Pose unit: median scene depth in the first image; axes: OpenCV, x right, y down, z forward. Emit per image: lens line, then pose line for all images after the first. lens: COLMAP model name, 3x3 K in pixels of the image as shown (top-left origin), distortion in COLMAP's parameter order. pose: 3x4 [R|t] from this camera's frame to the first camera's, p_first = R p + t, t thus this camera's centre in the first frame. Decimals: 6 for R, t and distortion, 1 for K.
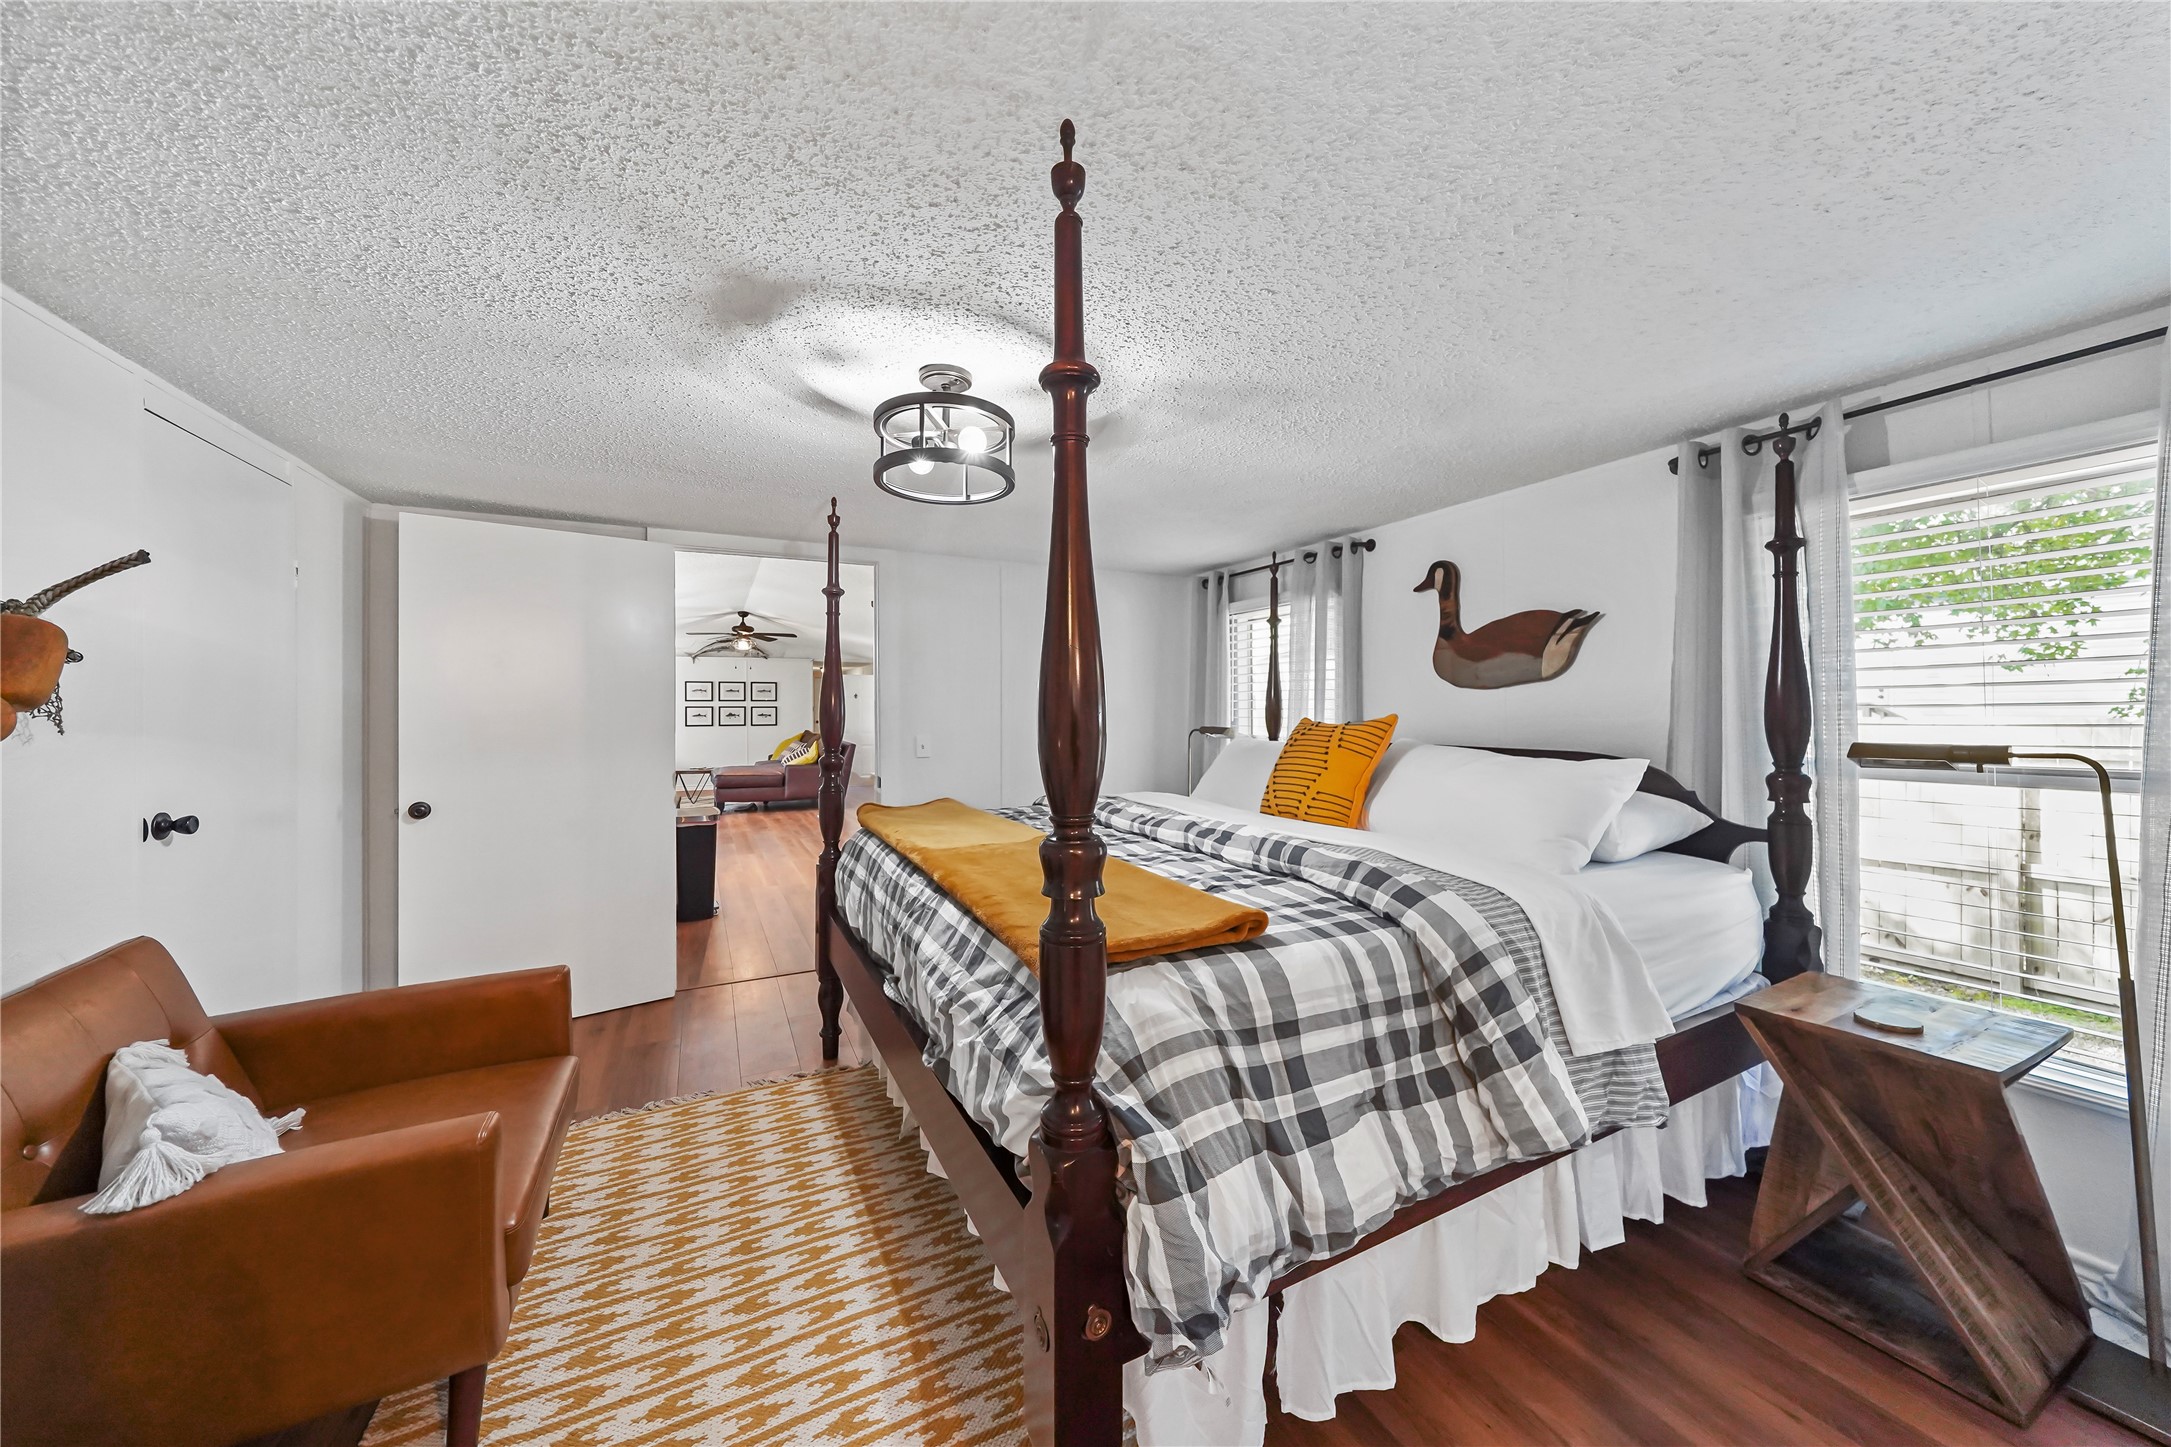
lens RADIAL K [[750.2, 0, 1089.9], [0, 750.2, 713.0], [0, 0, 1]] dist [-0.000508, 0.000213]
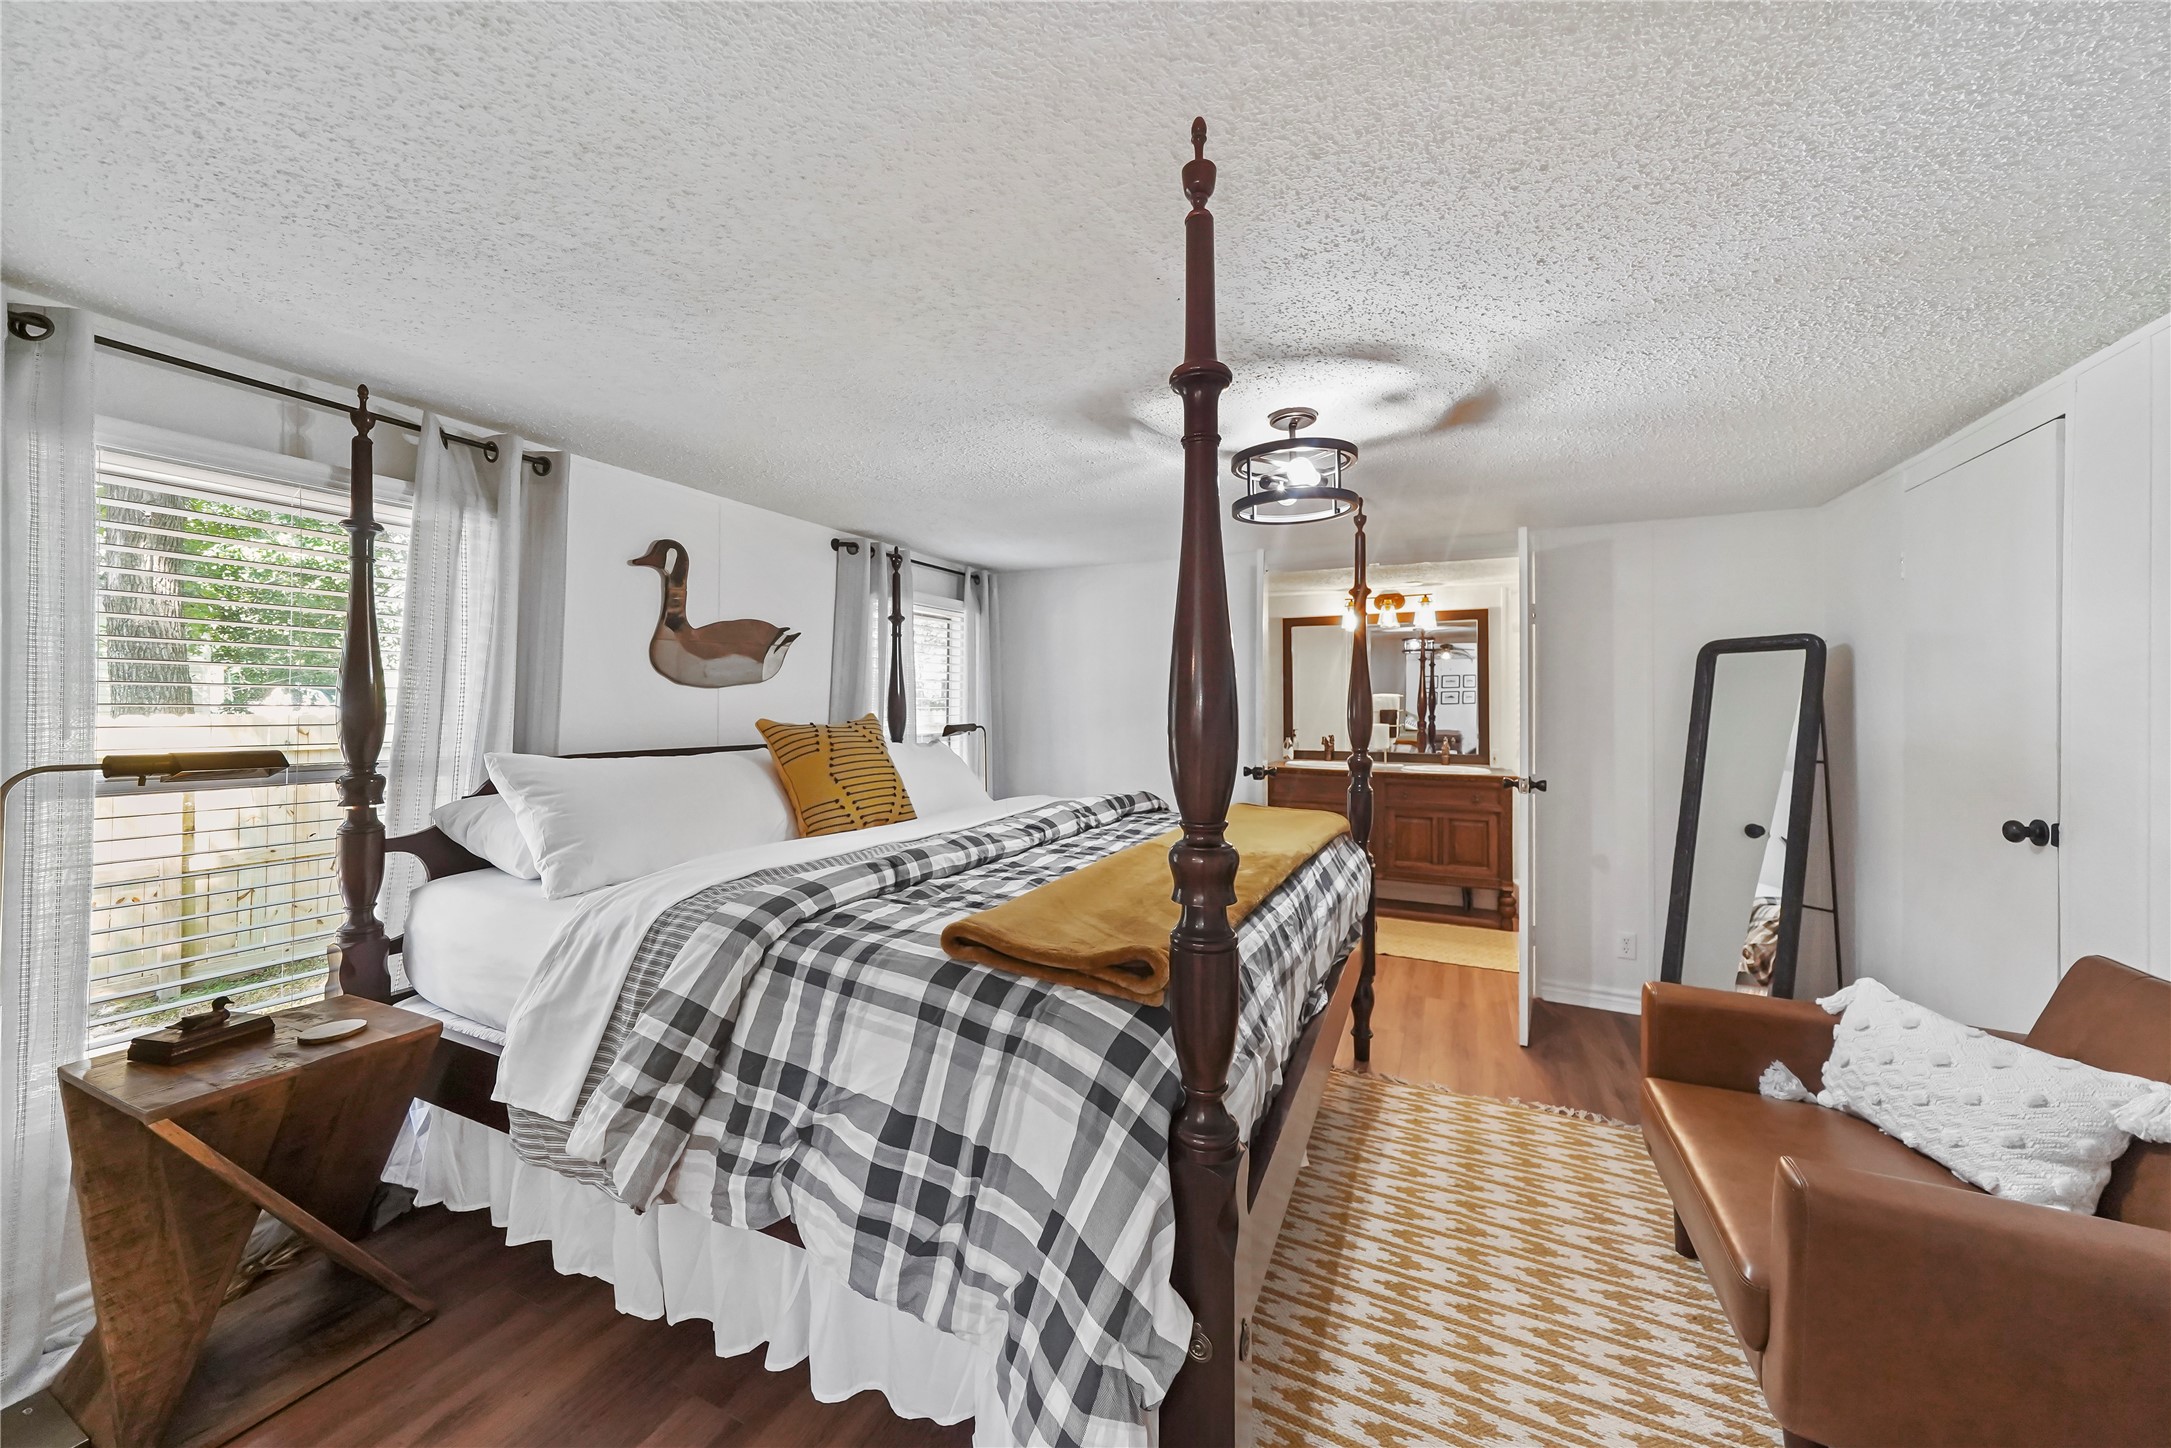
lens RADIAL K [[750.2, 0, 1101.1], [0, 750.2, 701.9], [0, 0, 1]] dist [-0.000508, 0.000213]
pose [[-0.609104, 0.008179, 0.793049, -0.583140], [0.002149, 0.999960, -0.008662, -0.003911], [-0.793088, -0.003572, -0.609097, 1.226384]]
